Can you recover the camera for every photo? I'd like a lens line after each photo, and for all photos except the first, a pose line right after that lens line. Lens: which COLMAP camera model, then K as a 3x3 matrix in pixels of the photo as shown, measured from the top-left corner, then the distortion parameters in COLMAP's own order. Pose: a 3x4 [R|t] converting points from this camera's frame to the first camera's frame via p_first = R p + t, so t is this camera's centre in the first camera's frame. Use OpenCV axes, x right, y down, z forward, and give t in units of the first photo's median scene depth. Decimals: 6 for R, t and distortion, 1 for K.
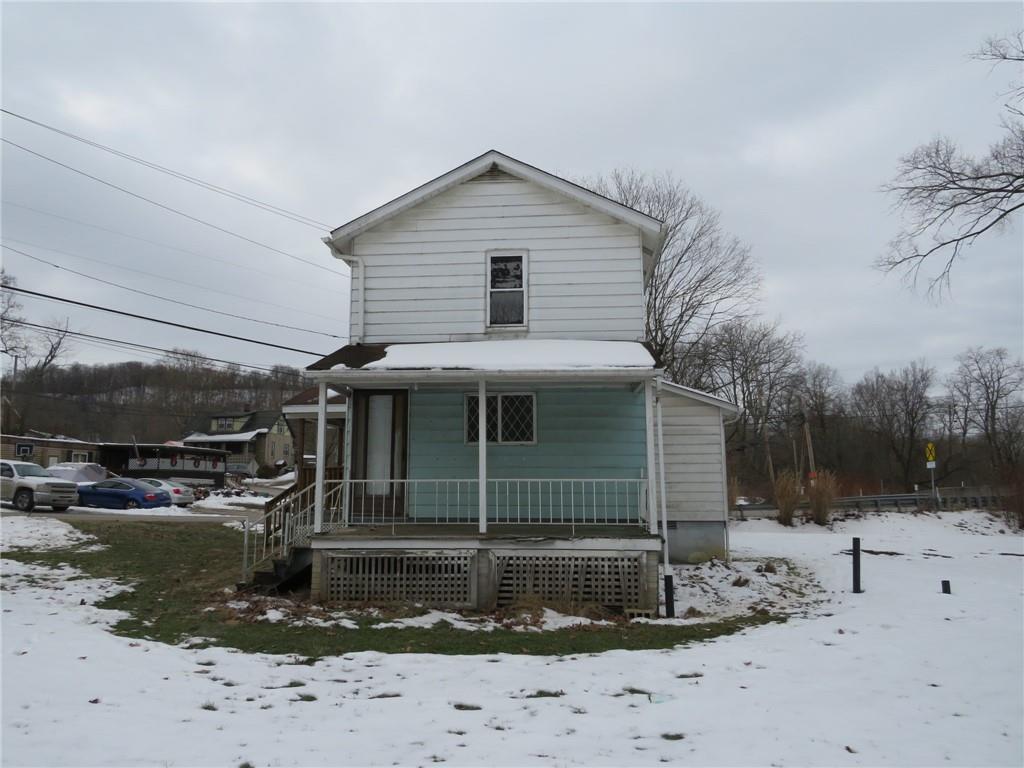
lens RADIAL K [[730.7, 0, 509.6], [0, 730.7, 382.9], [0, 0, 1]] dist [-0.027358, 0.011761]
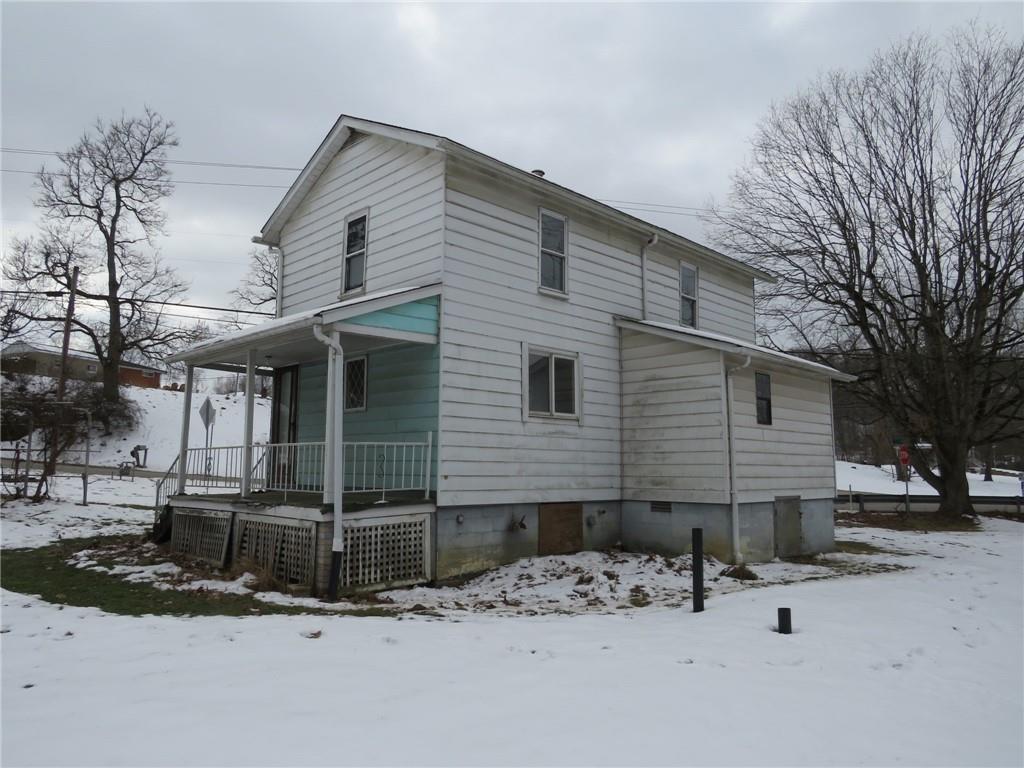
lens RADIAL K [[730.7, 0, 507.7], [0, 730.7, 383.0], [0, 0, 1]] dist [-0.027358, 0.011761]
pose [[0.757544, -0.073415, -0.648642, 0.764235], [0.085630, 0.996245, -0.012752, 0.074167], [0.647143, -0.045883, 0.760987, 0.384068]]
